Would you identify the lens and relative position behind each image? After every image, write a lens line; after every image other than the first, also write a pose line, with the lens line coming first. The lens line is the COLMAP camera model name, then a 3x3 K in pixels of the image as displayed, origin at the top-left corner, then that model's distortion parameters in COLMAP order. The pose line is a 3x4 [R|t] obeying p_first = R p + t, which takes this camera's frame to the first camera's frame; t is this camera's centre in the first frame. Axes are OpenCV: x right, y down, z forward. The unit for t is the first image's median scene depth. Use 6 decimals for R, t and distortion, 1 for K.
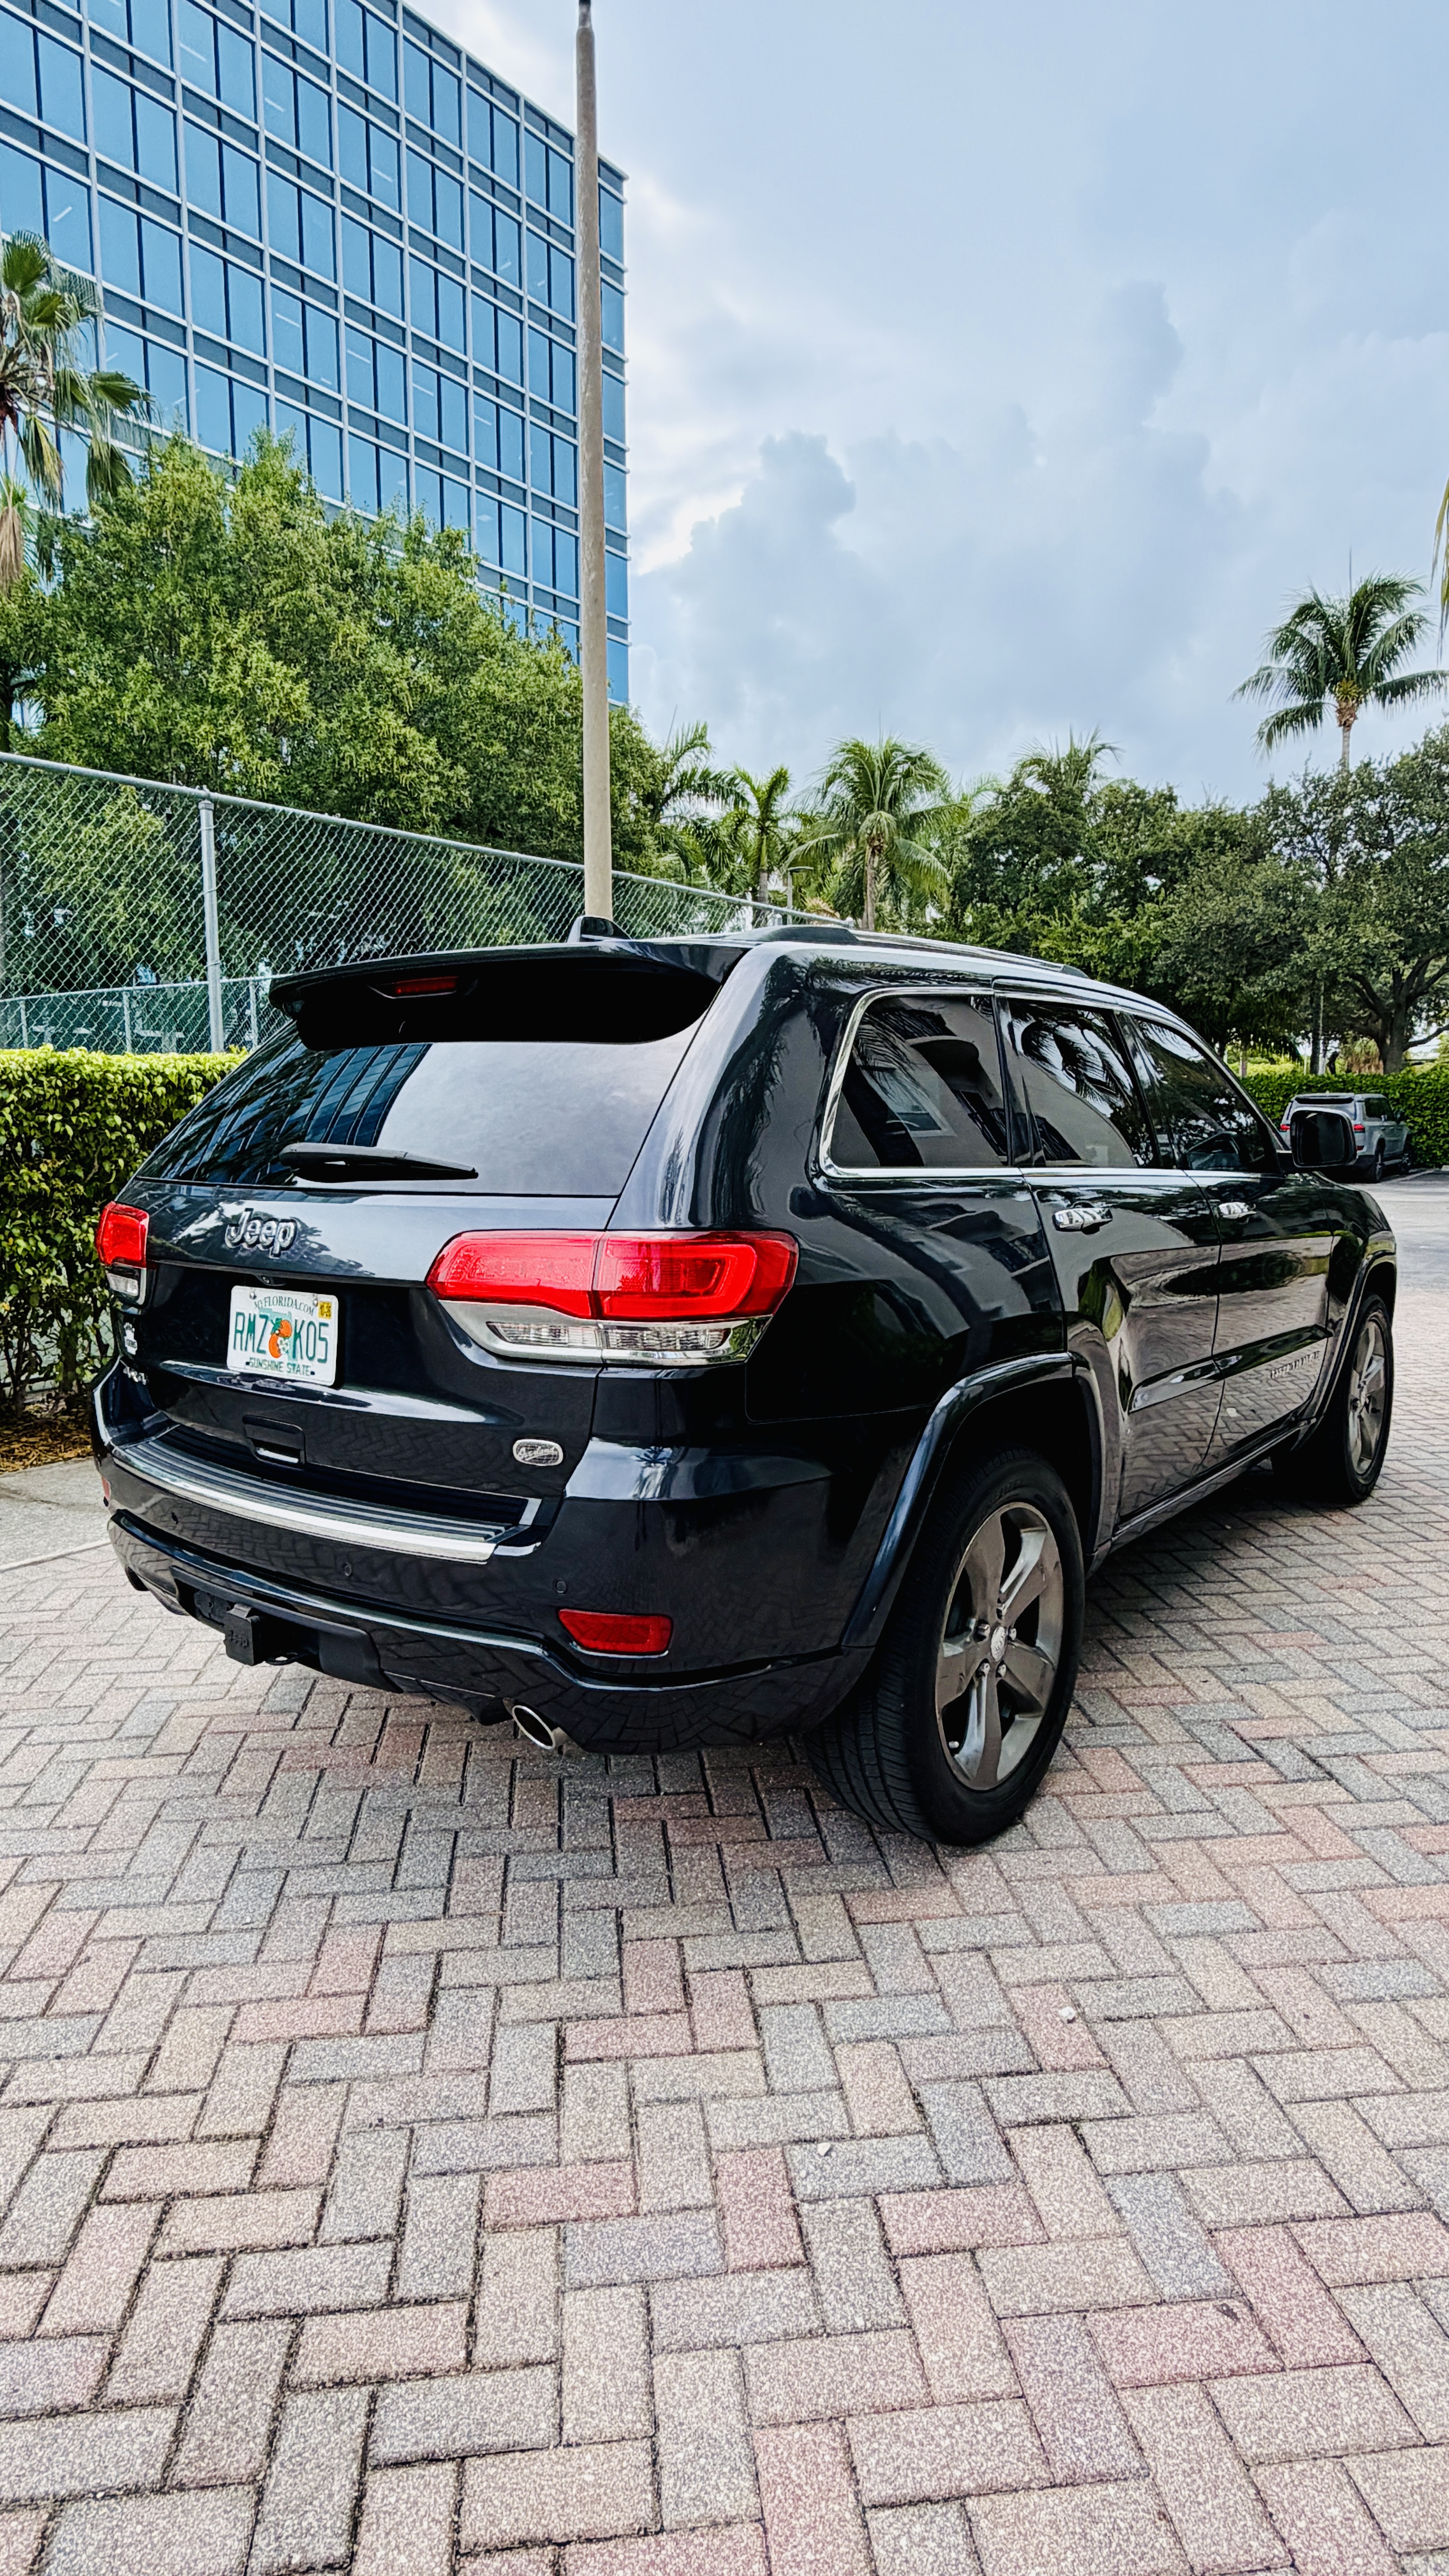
lens RADIAL K [[1392.4, 0, 718.0], [0, 1392.4, 1304.7], [0, 0, 1]] dist [-0.003311, -0.000816]
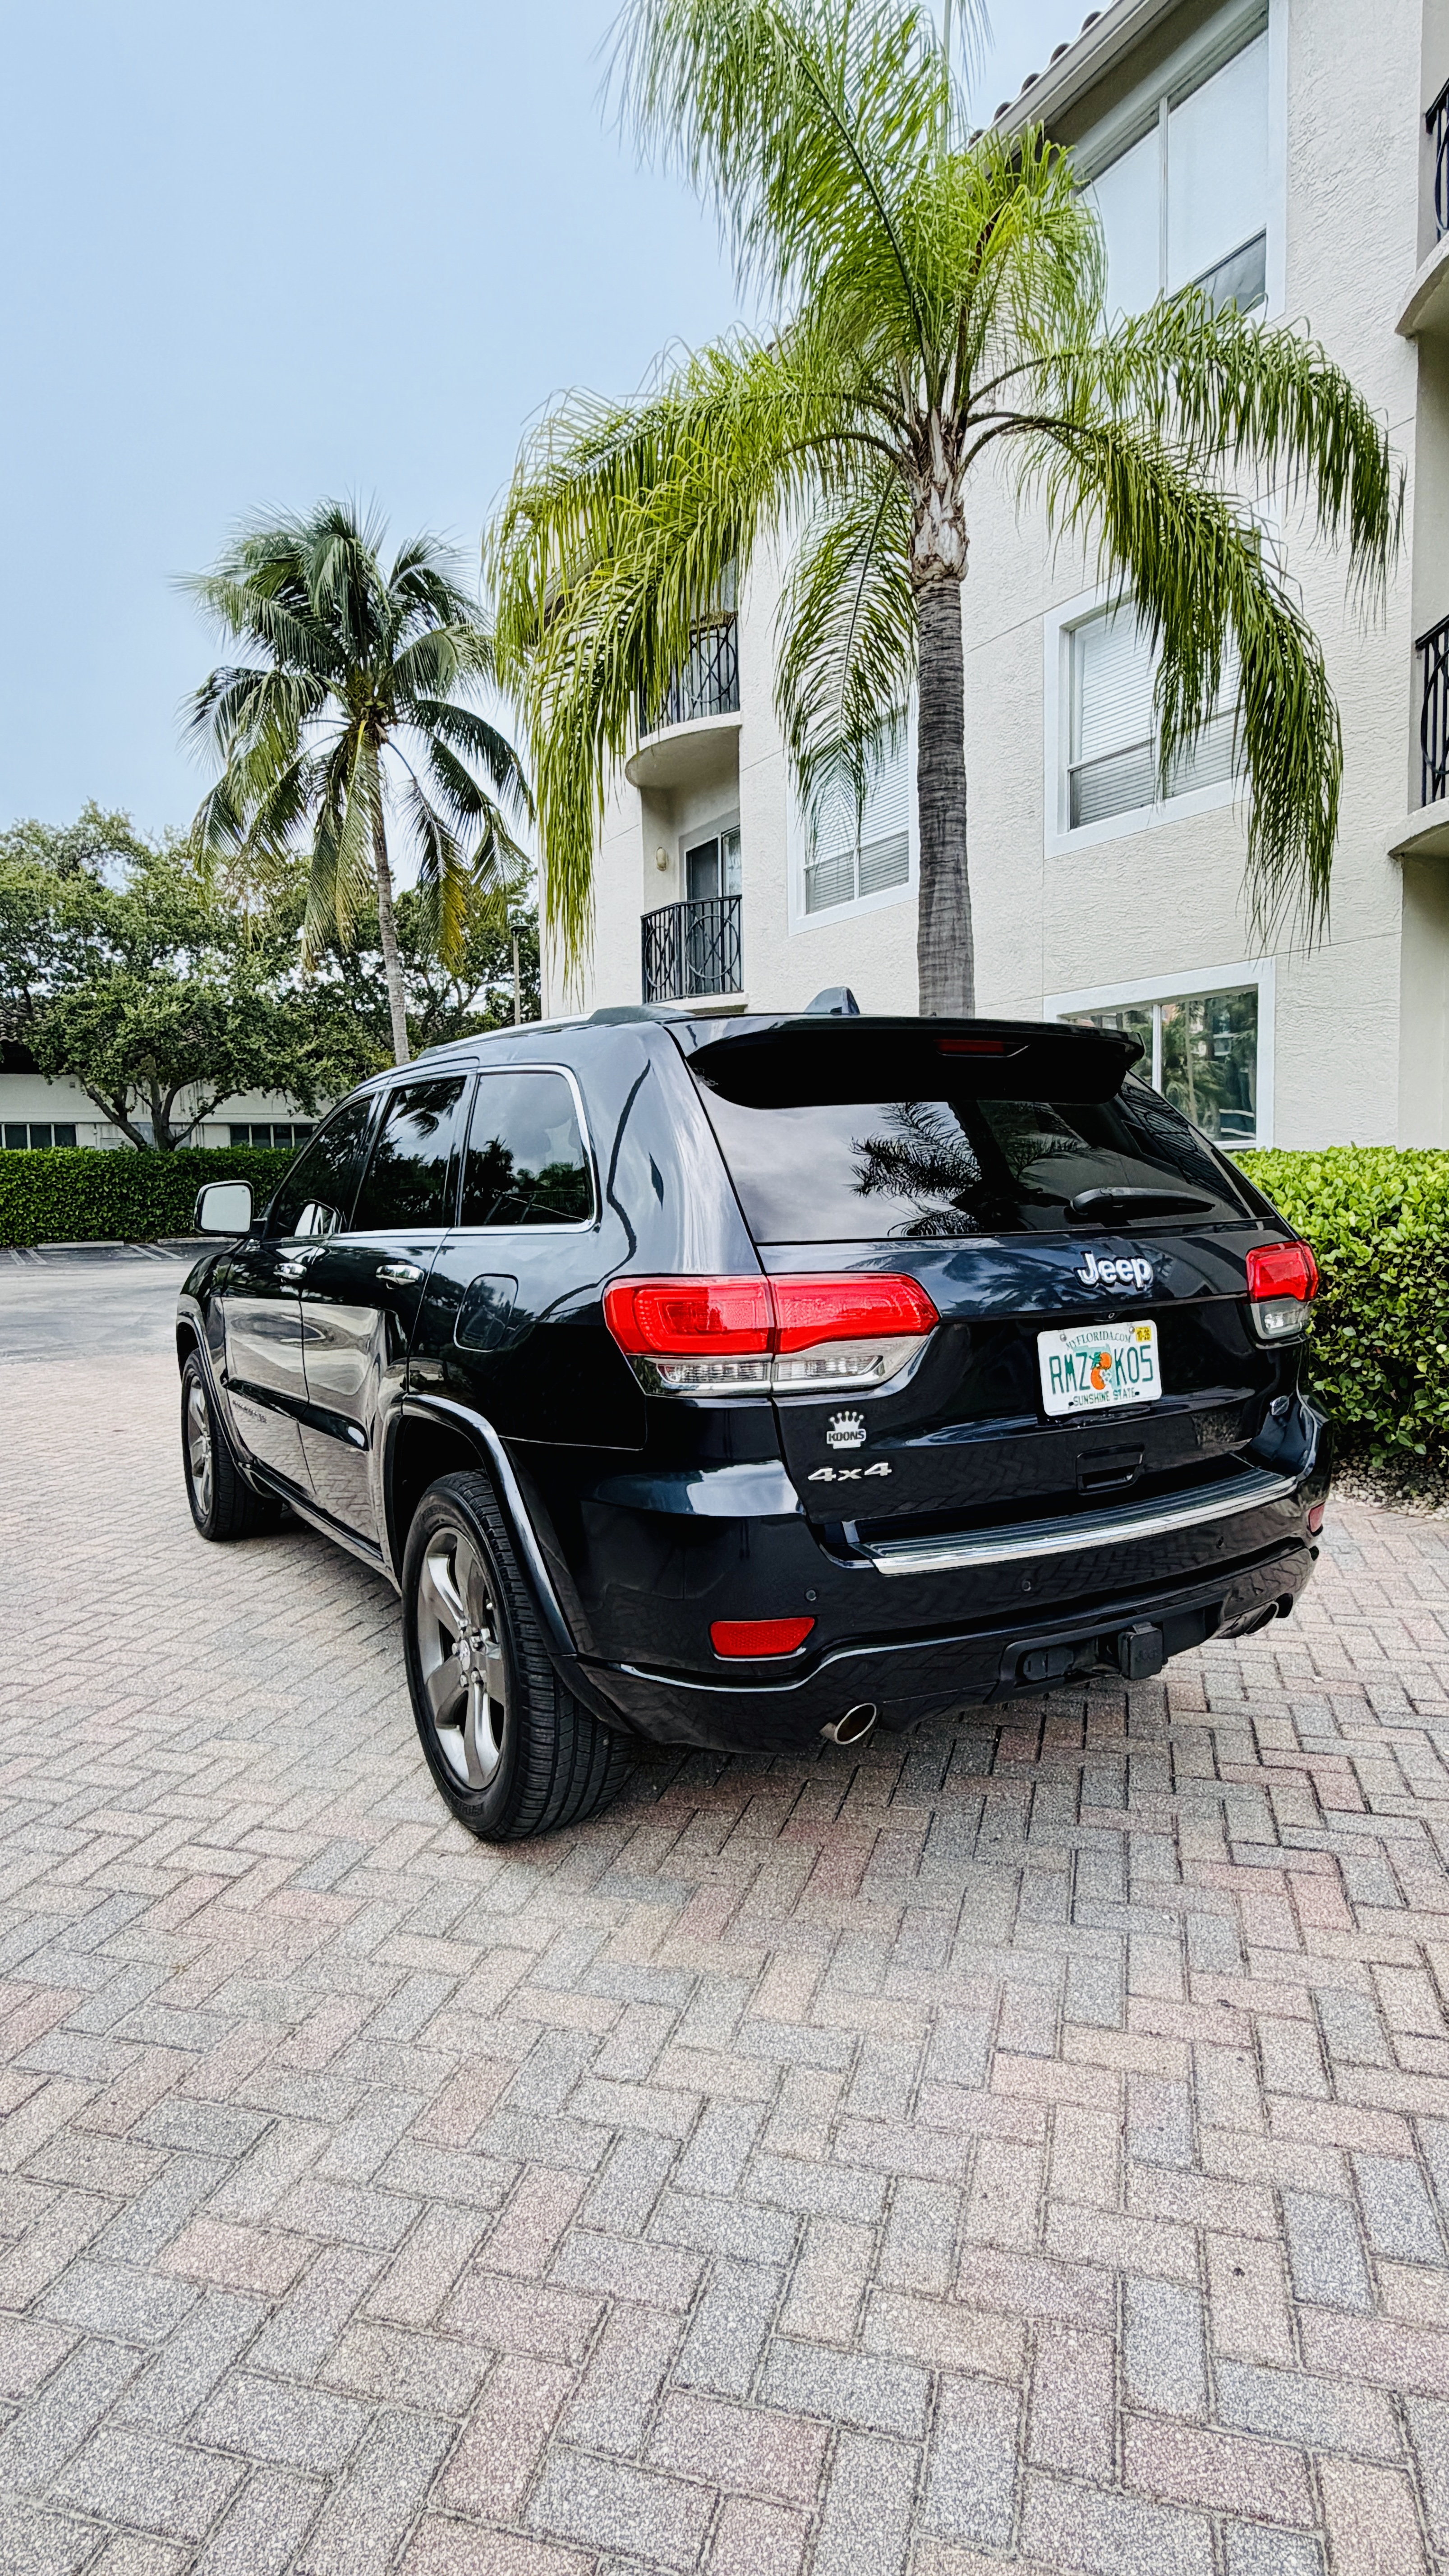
lens RADIAL K [[1392.4, 0, 716.5], [0, 1392.4, 1290.3], [0, 0, 1]] dist [-0.003311, -0.000816]
pose [[0.380296, -0.080041, 0.921395, -1.460783], [0.142545, 0.989417, 0.027117, -0.112296], [-0.913814, 0.121027, 0.387681, 0.876001]]
